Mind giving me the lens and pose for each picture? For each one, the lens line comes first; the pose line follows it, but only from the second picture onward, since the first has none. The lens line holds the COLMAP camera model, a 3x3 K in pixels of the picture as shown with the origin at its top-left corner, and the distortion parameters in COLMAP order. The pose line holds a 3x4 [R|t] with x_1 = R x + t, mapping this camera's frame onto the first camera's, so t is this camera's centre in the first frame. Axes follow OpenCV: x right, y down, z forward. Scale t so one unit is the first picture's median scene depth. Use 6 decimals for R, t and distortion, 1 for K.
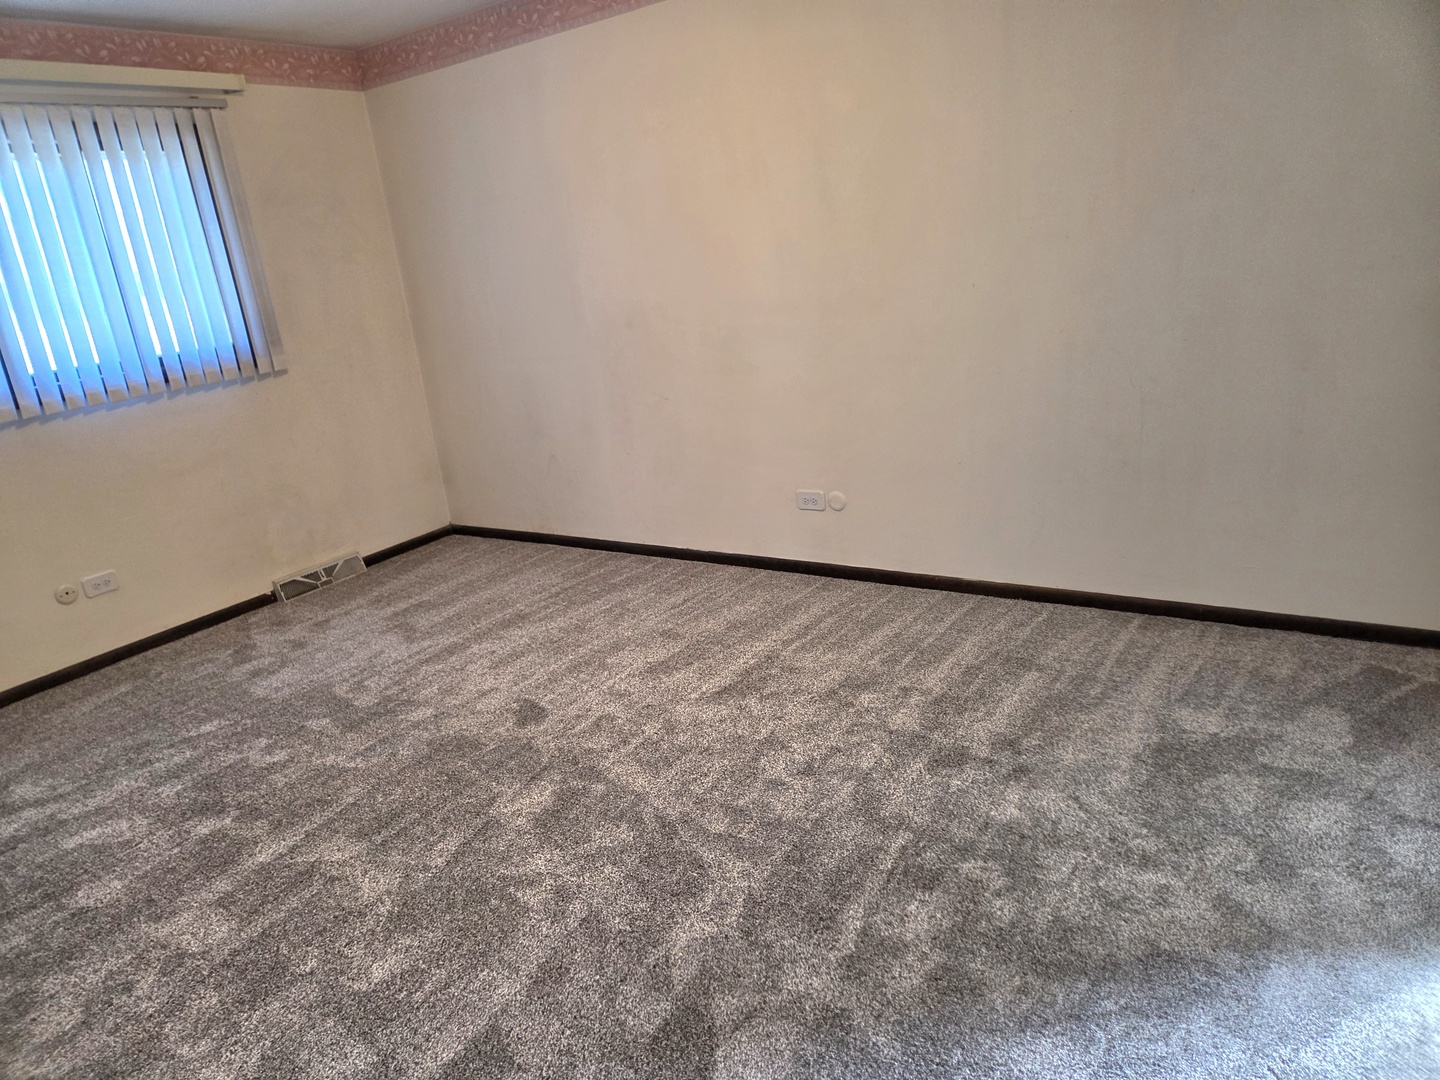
lens RADIAL K [[960.6, 0, 712.0], [0, 960.6, 545.6], [0, 0, 1]] dist [0.082096, -0.074982]
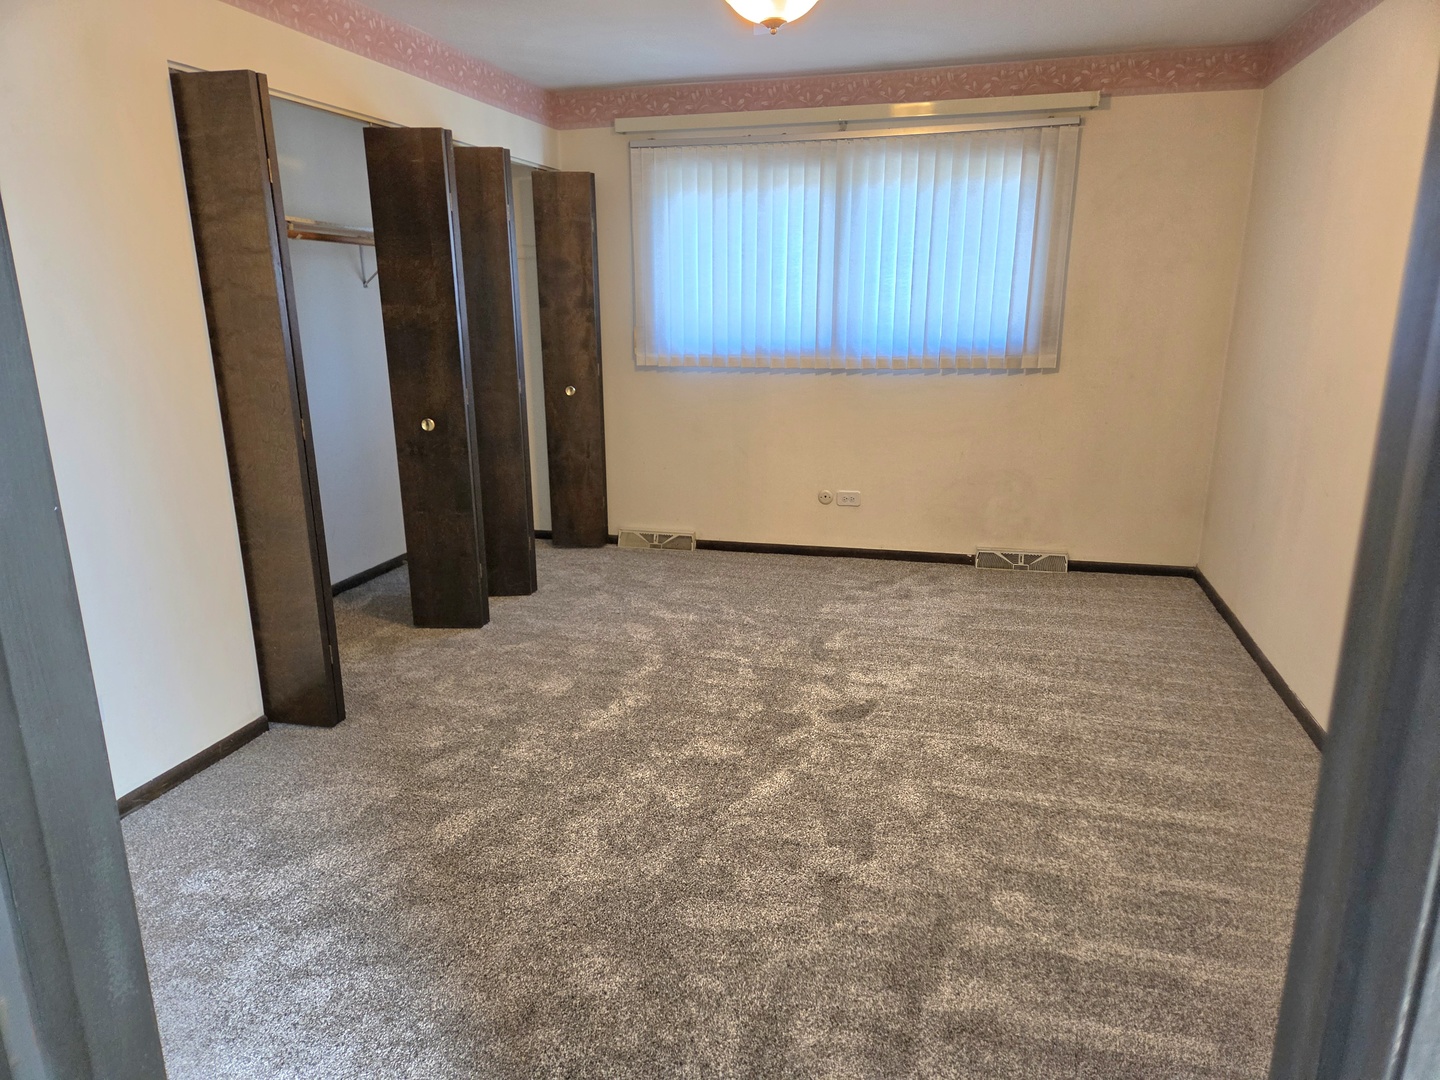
lens RADIAL K [[960.6, 0, 712.0], [0, 960.6, 545.6], [0, 0, 1]] dist [0.082096, -0.074982]
pose [[0.342305, 0.341878, -0.875184, 0.507865], [-0.309706, 0.920453, 0.238429, -0.164160], [0.887079, 0.189434, 0.420957, 0.301422]]
